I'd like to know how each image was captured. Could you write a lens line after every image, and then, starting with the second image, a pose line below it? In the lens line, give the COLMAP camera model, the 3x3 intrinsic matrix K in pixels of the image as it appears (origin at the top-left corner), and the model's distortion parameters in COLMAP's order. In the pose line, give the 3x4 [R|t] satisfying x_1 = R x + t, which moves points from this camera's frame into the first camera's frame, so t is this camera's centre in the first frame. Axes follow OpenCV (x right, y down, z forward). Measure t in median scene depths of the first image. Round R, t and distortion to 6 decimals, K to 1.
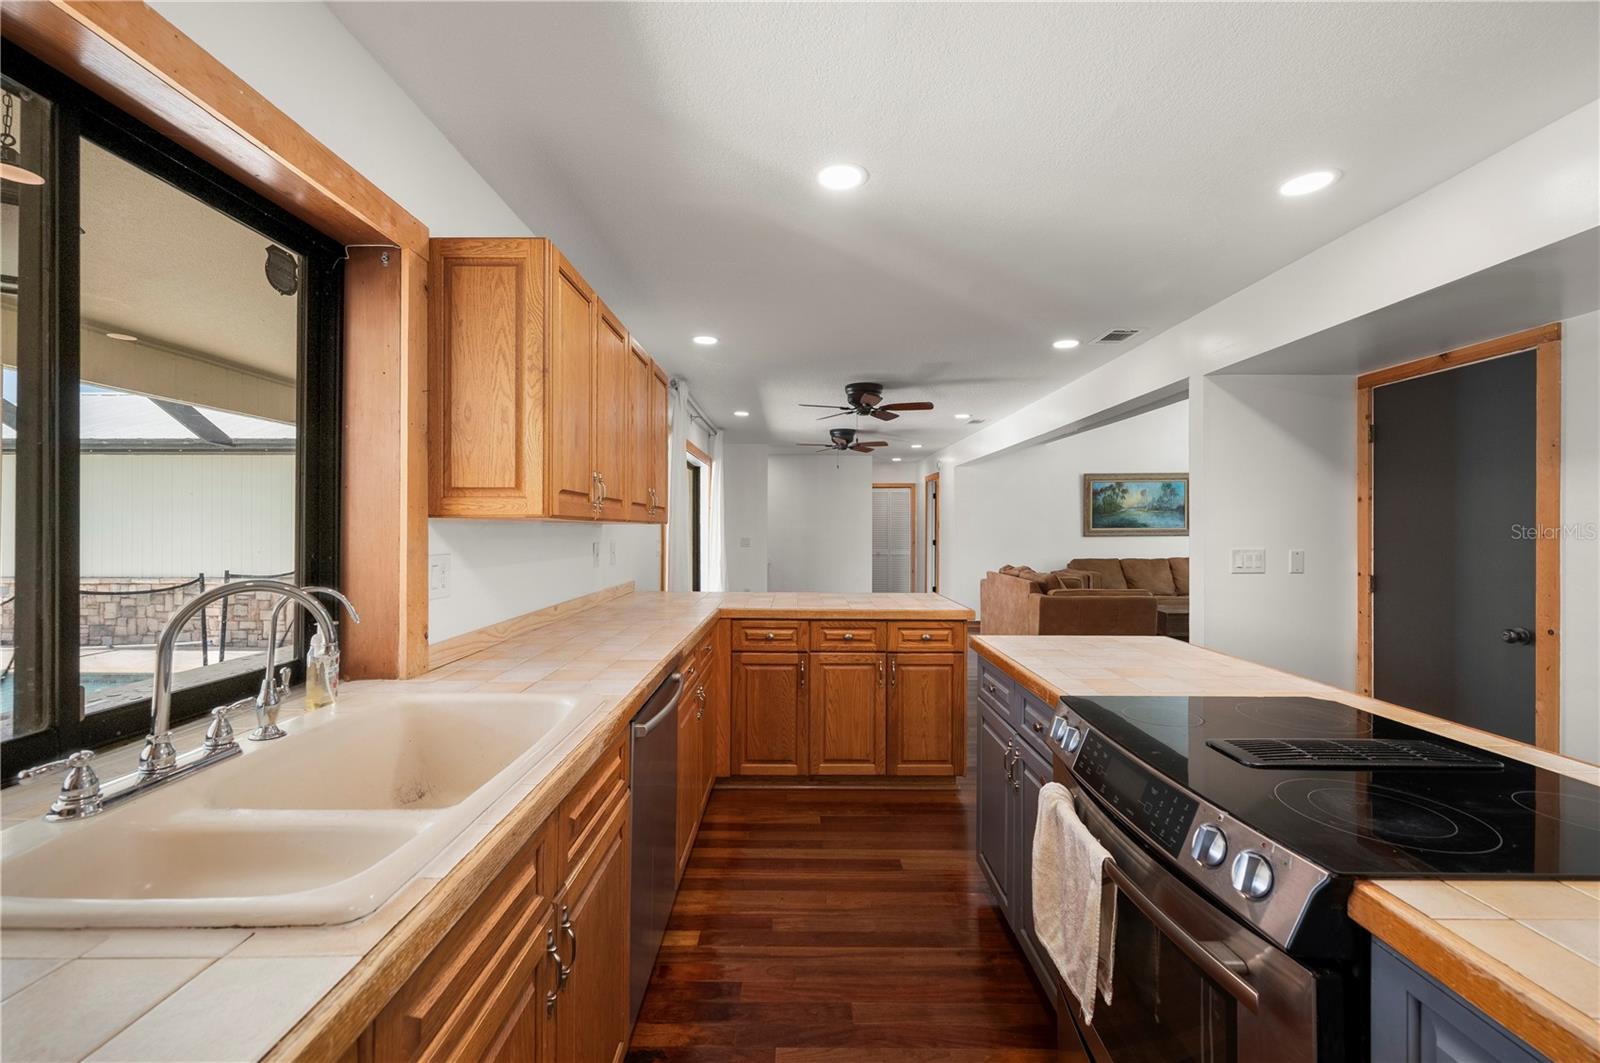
lens RADIAL K [[652.0, 0, 784.0], [0, 652.0, 523.9], [0, 0, 1]] dist [-0.001993, 0.000982]
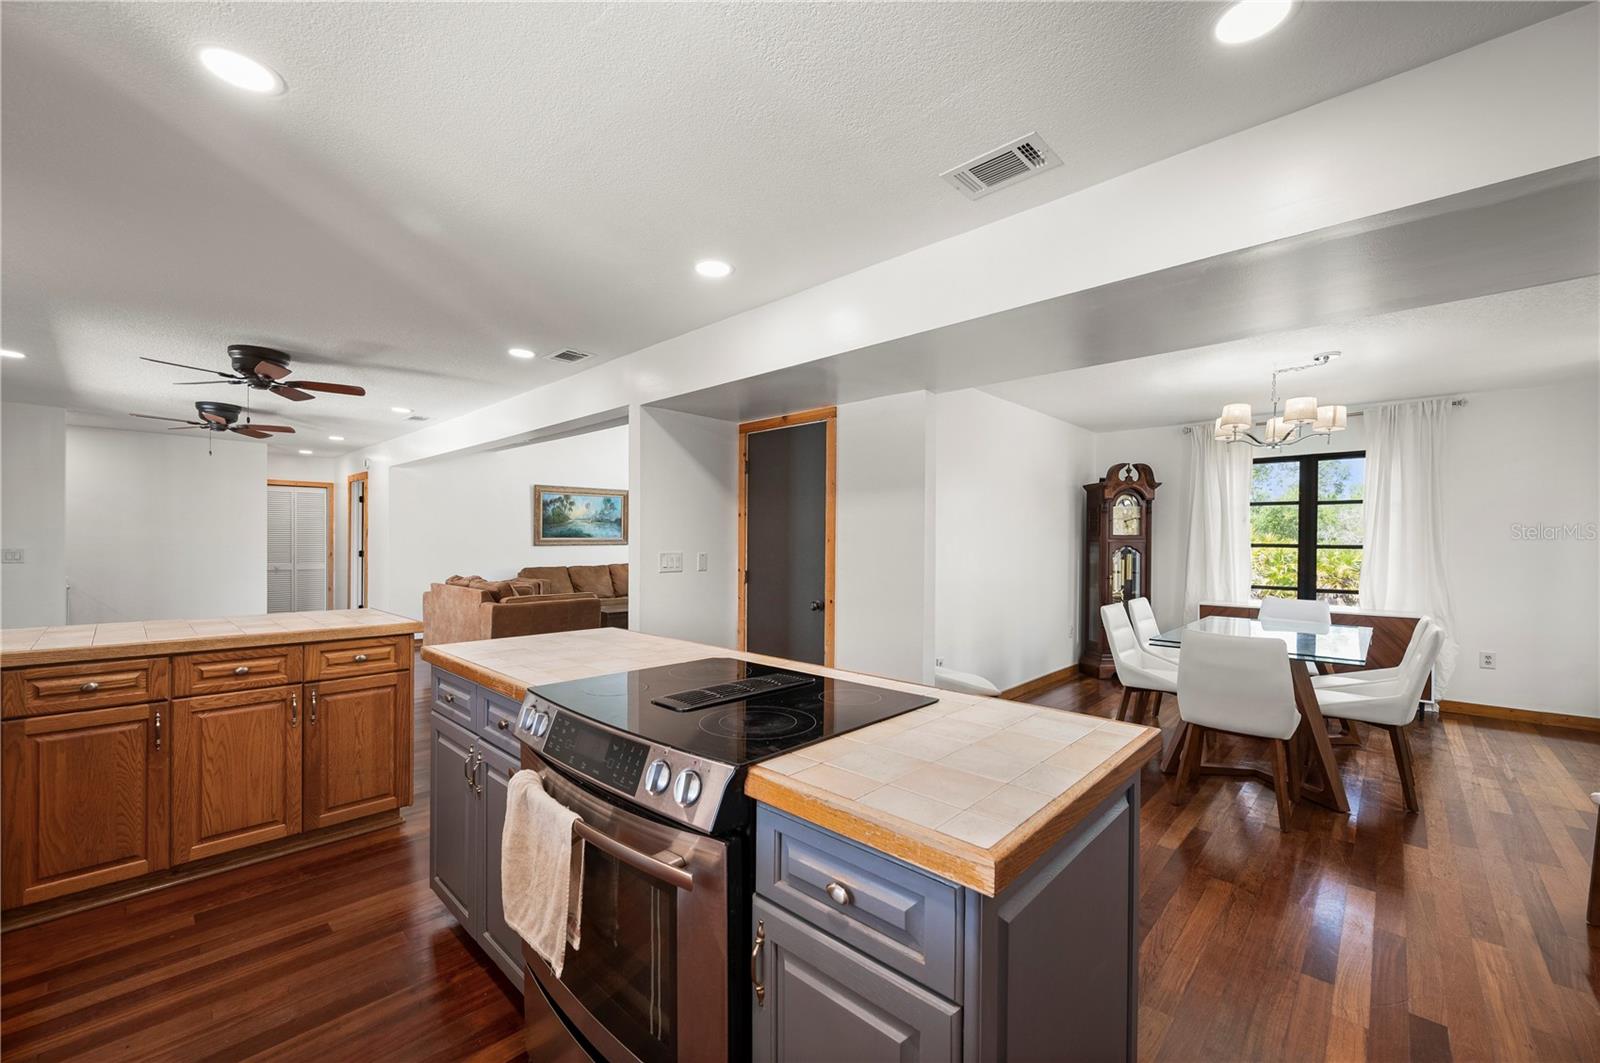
lens RADIAL K [[652.0, 0, 805.5], [0, 652.0, 540.9], [0, 0, 1]] dist [-0.001993, 0.000982]
pose [[0.674171, 0.004166, 0.738564, -0.038585], [-0.009768, 0.999947, 0.003277, 0.019361], [-0.738511, -0.009423, 0.674176, -0.019999]]
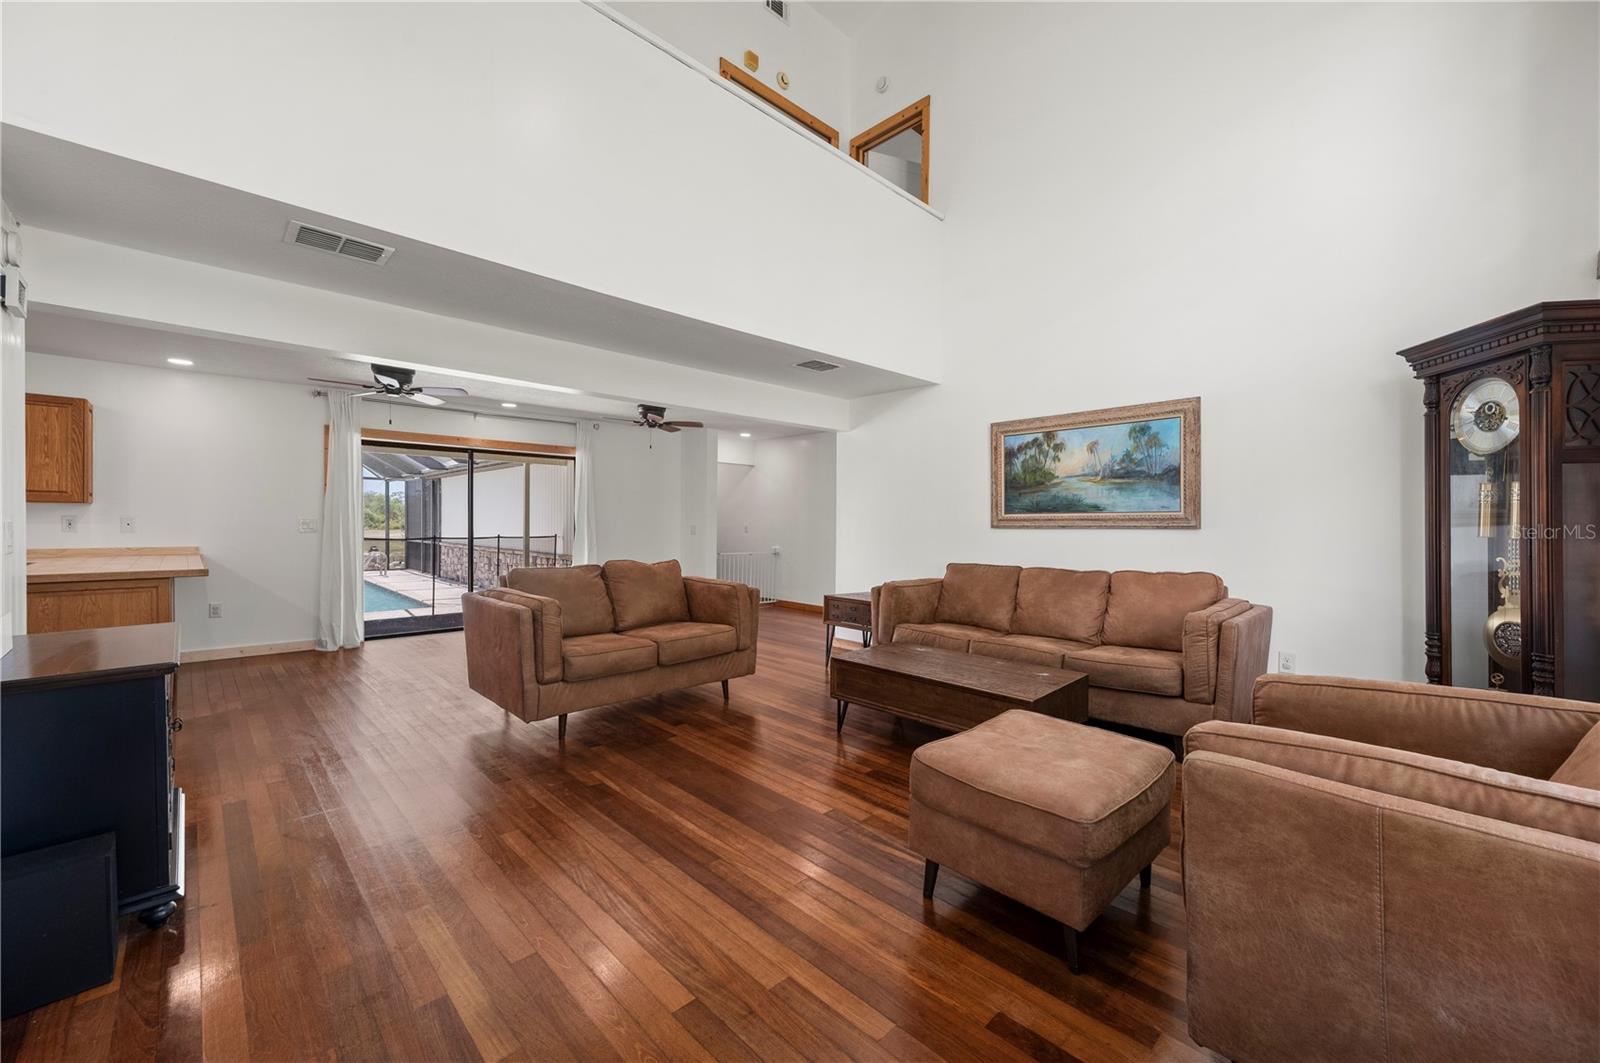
lens RADIAL K [[652.0, 0, 807.2], [0, 652.0, 524.0], [0, 0, 1]] dist [-0.001993, 0.000982]
pose [[0.692189, 0.006017, -0.721692, 3.704540], [-0.004059, 0.999982, 0.004443, 0.066361], [0.721705, -0.000146, 0.692201, 2.196899]]
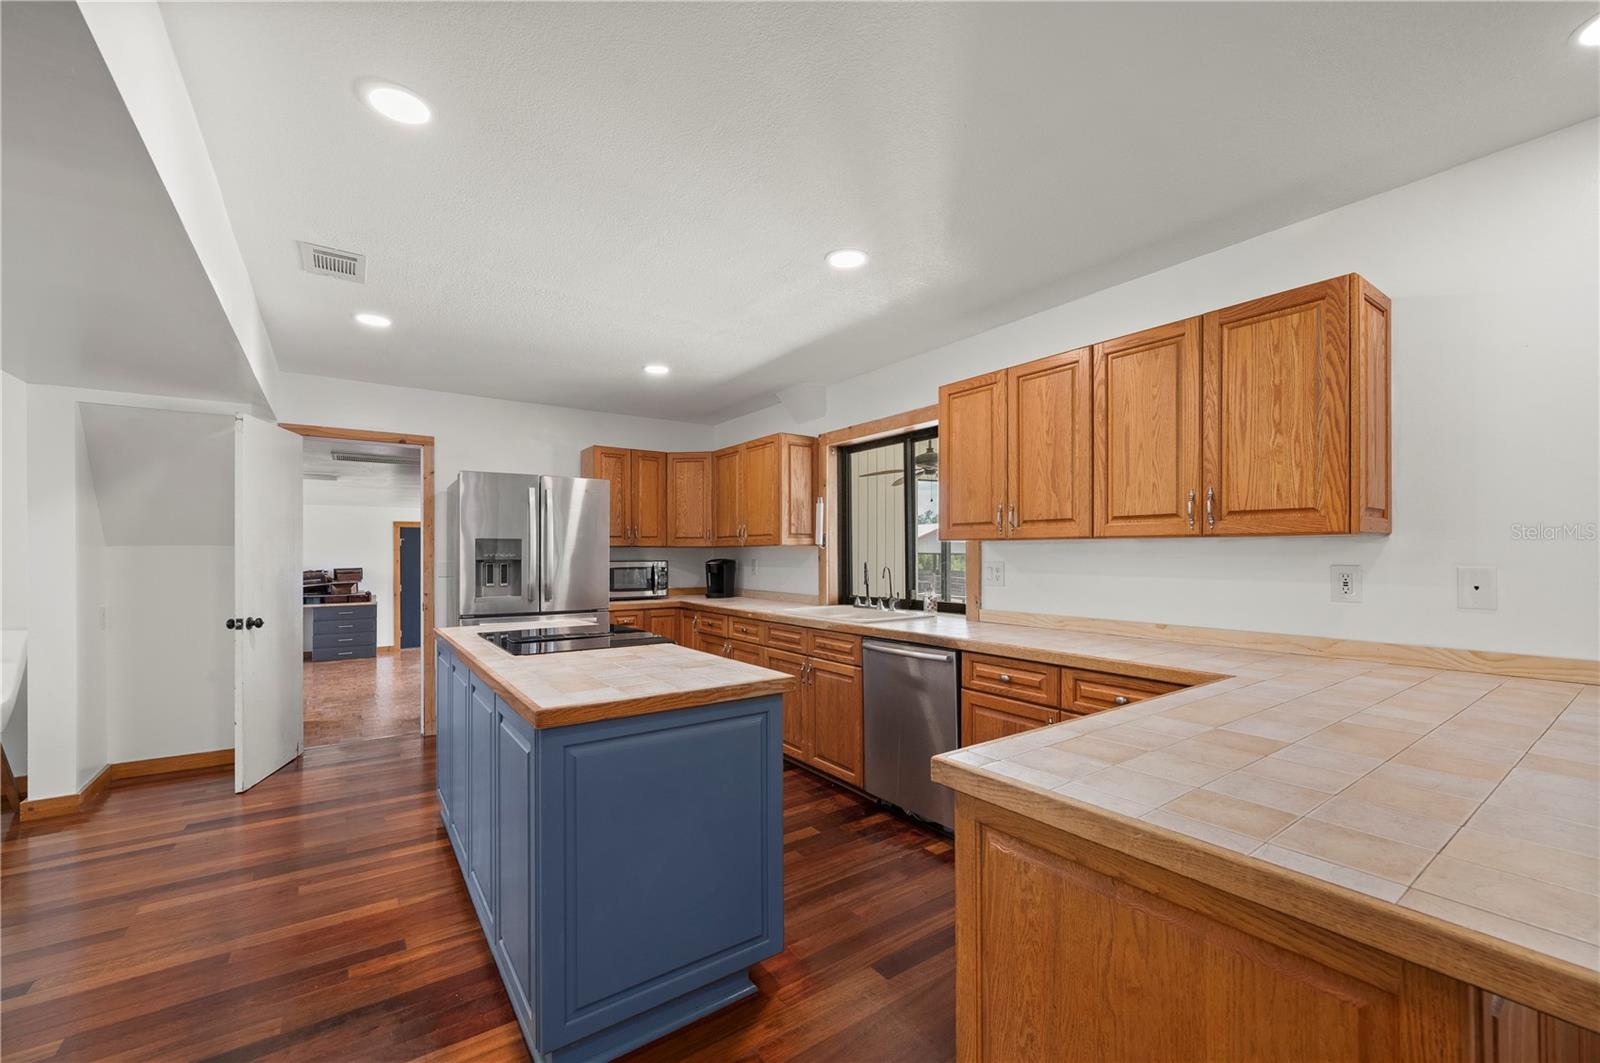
lens RADIAL K [[652.0, 0, 802.7], [0, 652.0, 550.8], [0, 0, 1]] dist [-0.001993, 0.000982]
pose [[-0.822094, -0.003729, -0.569340, 0.983626], [0.003124, 0.999934, -0.011060, 0.036073], [0.569343, -0.010871, -0.822028, 2.264952]]
